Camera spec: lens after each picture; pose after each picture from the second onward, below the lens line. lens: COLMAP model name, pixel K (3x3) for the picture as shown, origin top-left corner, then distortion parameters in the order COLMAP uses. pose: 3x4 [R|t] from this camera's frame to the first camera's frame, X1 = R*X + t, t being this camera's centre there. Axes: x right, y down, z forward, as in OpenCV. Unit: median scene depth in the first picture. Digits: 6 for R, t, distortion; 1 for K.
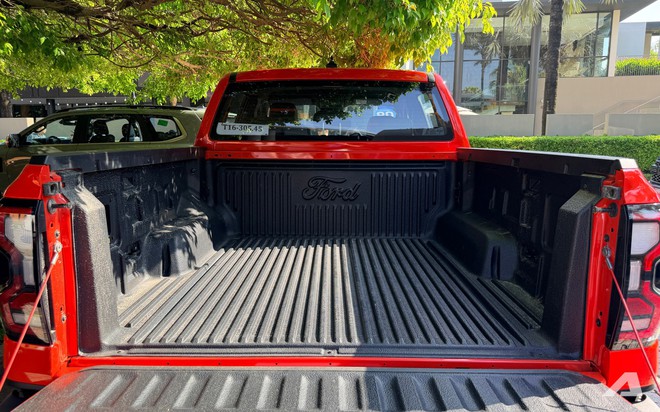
lens RADIAL K [[473.8, 0, 330.0], [0, 473.8, 206.0], [0, 0, 1]] dist [0.026928, -0.065301]
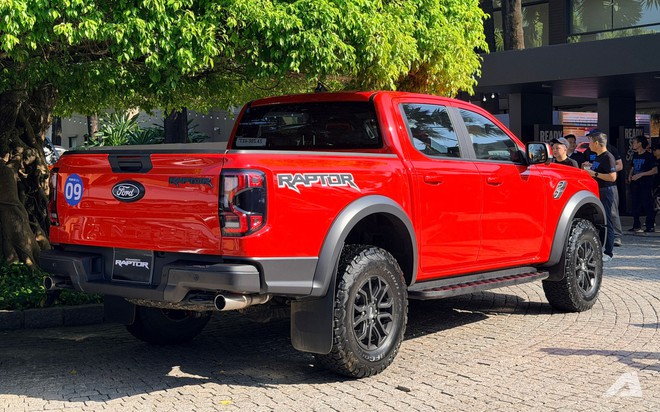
lens RADIAL K [[877.1, 0, 330.0], [0, 877.1, 206.0], [0, 0, 1]] dist [-0.014654, 0.006948]
pose [[0.825652, 0.024860, -0.563632, 0.479187], [-0.081405, 0.993824, -0.075415, 0.062864], [0.558276, 0.108149, 0.822576, -0.301254]]
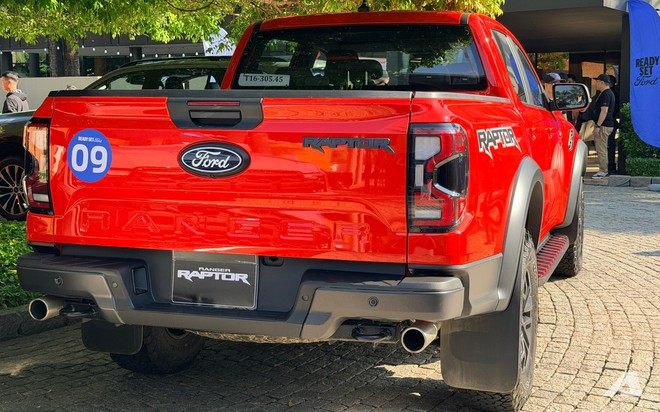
lens RADIAL K [[877.1, 0, 330.0], [0, 877.1, 206.0], [0, 0, 1]] dist [-0.014654, 0.006948]
pose [[0.951967, 0.034715, -0.304225, 0.166568], [-0.044879, 0.998641, -0.026478, 0.044623], [0.302893, 0.038859, 0.952232, -0.211505]]
